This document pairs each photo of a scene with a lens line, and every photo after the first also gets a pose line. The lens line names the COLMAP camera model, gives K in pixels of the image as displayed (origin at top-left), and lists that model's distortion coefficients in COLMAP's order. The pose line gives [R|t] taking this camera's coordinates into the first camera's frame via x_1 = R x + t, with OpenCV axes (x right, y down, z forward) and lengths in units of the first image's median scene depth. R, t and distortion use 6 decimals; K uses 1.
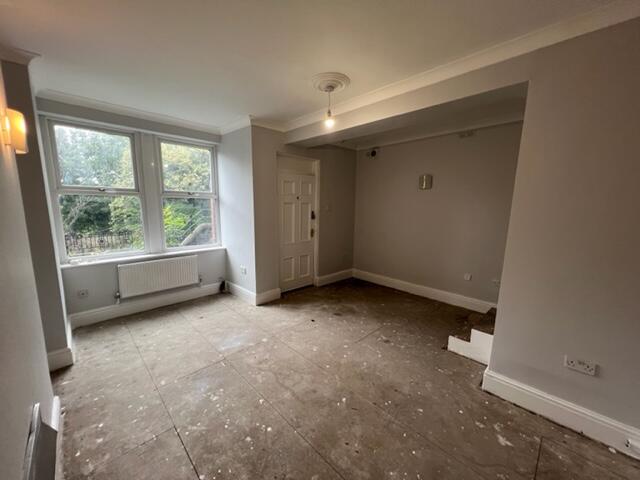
lens RADIAL K [[254.8, 0, 318.7], [0, 254.8, 240.0], [0, 0, 1]] dist [-0.000075, 0.000131]
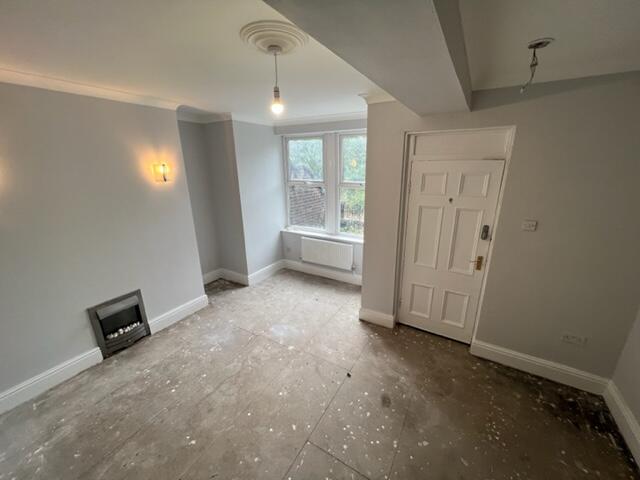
lens RADIAL K [[254.8, 0, 320.0], [0, 254.8, 239.5], [0, 0, 1]] dist [-0.000075, 0.000131]
pose [[0.255238, 0.258012, -0.931817, 0.592845], [-0.131538, 0.964044, 0.230906, -0.242160], [0.957889, 0.063634, 0.279999, 0.751614]]
